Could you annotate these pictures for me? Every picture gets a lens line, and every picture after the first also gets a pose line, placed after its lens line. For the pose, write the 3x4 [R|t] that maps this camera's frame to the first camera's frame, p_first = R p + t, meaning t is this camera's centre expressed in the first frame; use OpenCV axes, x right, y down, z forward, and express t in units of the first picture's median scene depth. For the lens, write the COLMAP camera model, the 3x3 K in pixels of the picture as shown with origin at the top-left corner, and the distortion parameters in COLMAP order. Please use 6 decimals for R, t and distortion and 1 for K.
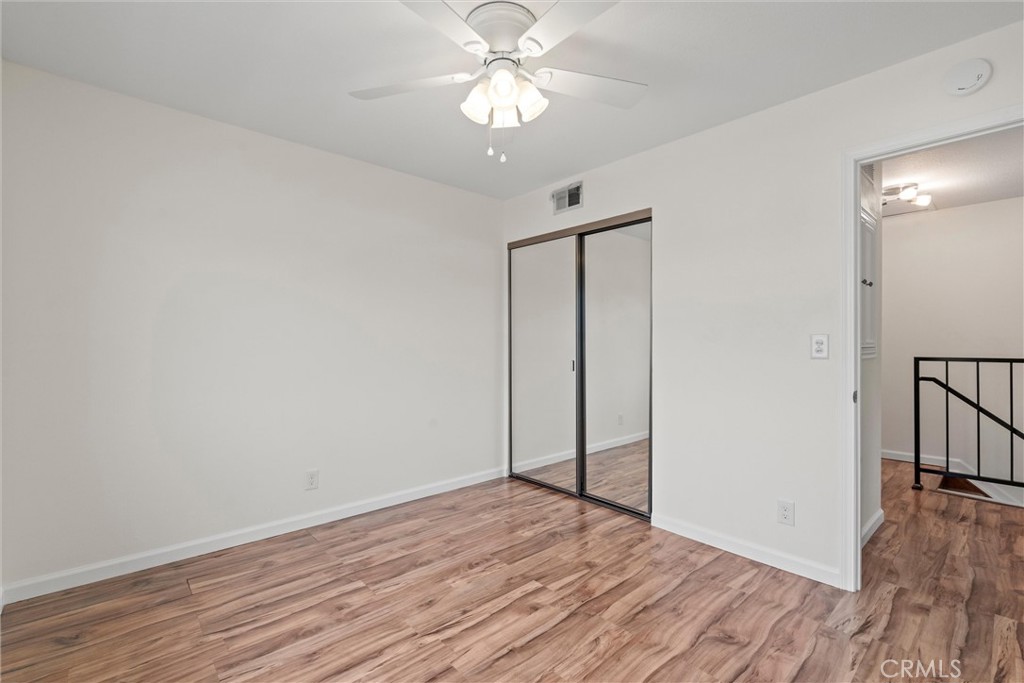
lens RADIAL K [[446.2, 0, 512.2], [0, 446.2, 354.5], [0, 0, 1]] dist [0.001443, 0.000513]
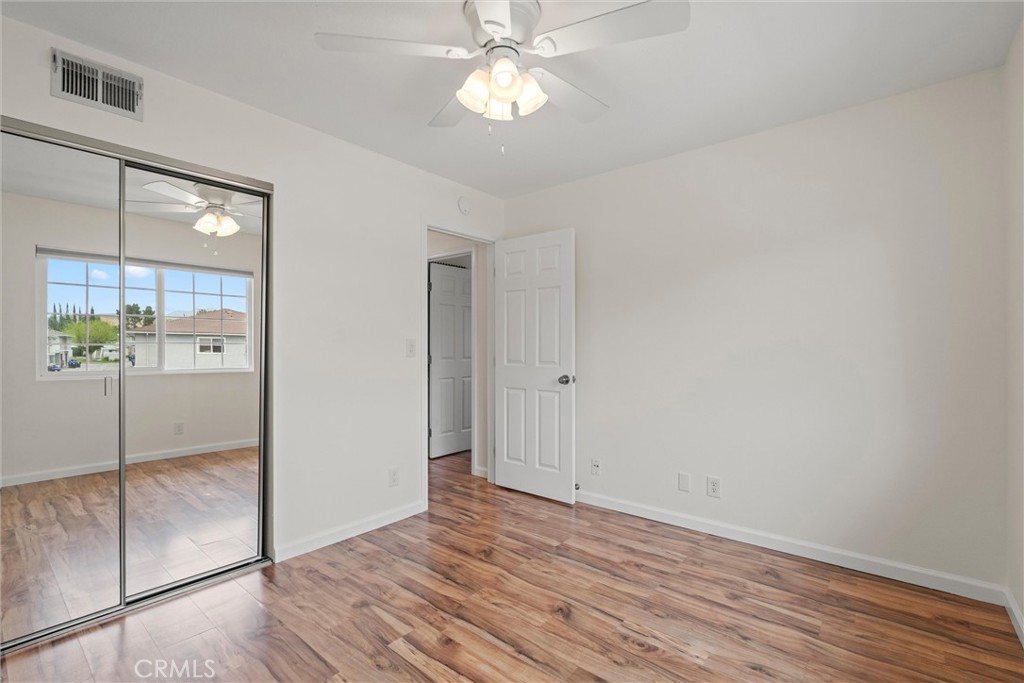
lens RADIAL K [[476.8, 0, 512.9], [0, 476.8, 339.2], [0, 0, 1]] dist [-0.002453, -0.000311]
pose [[-0.128624, 0.000208, 0.991693, -0.923642], [0.032570, 0.999461, 0.004014, -0.031486], [-0.991158, 0.032816, -0.128562, 0.995631]]
